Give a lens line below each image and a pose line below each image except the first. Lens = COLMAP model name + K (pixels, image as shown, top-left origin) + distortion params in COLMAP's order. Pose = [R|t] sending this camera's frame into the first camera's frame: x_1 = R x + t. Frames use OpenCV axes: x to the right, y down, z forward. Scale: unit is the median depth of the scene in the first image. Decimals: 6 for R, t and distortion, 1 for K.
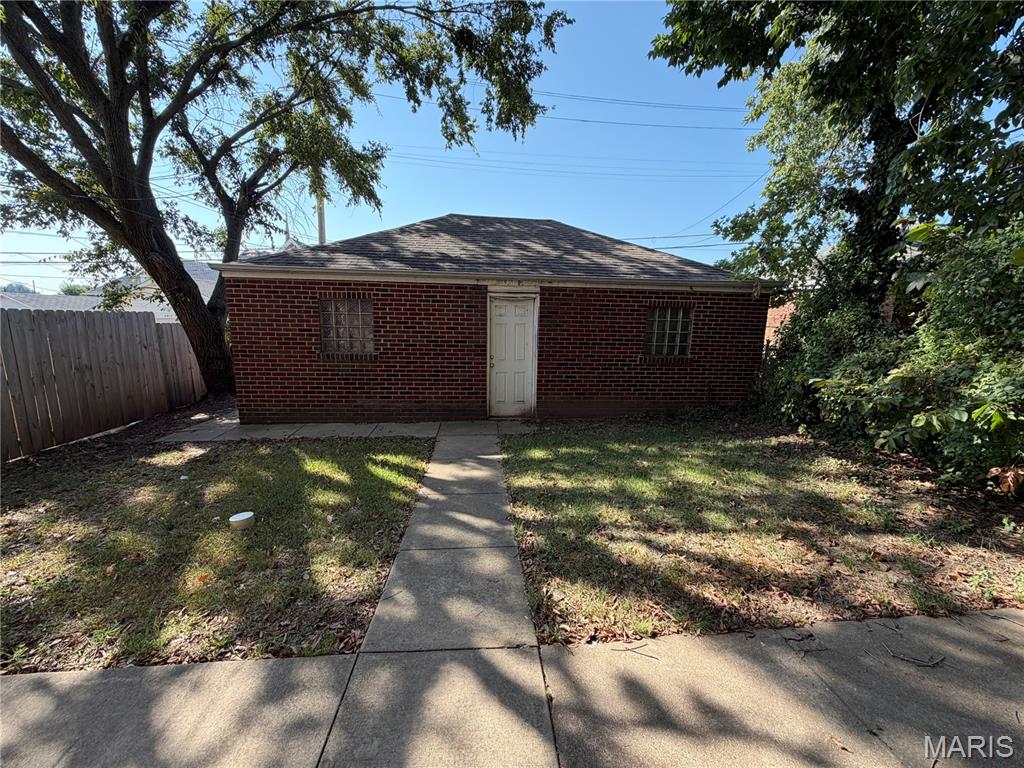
lens RADIAL K [[407.7, 0, 510.3], [0, 407.7, 385.2], [0, 0, 1]] dist [-0.000069, -0.000166]
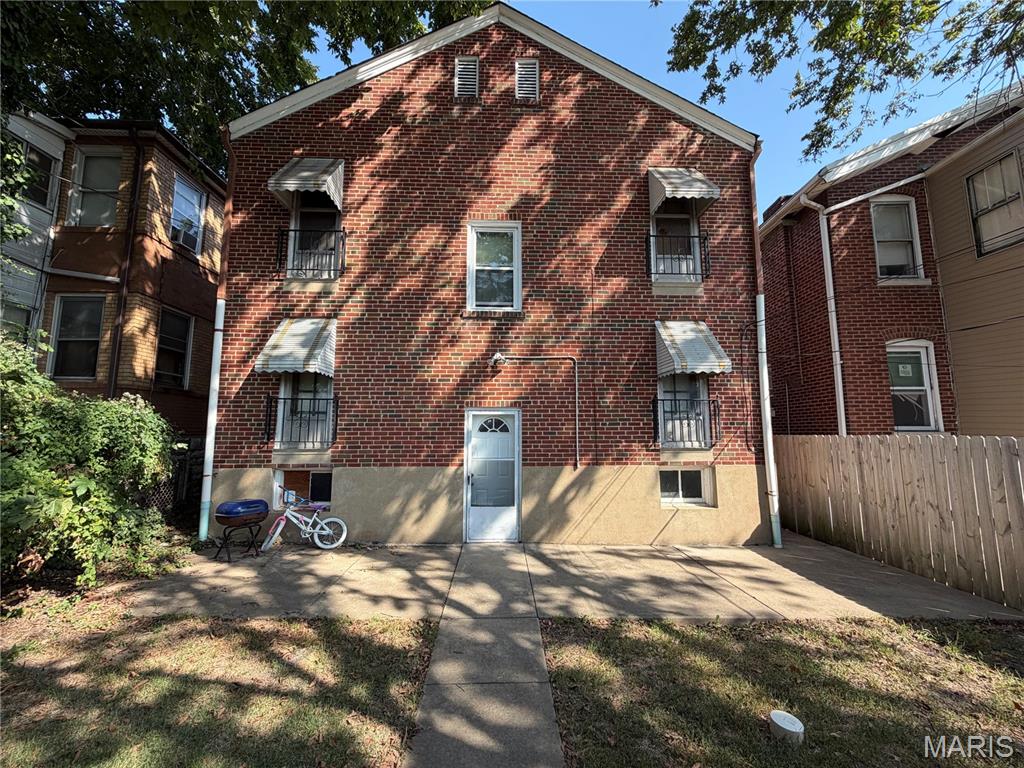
lens RADIAL K [[407.7, 0, 510.3], [0, 407.7, 385.2], [0, 0, 1]] dist [-0.000069, -0.000166]
pose [[-0.998114, -0.030485, 0.053289, -0.252031], [-0.027583, 0.998140, 0.054375, -0.411198], [-0.054847, 0.052802, -0.997098, 2.240195]]
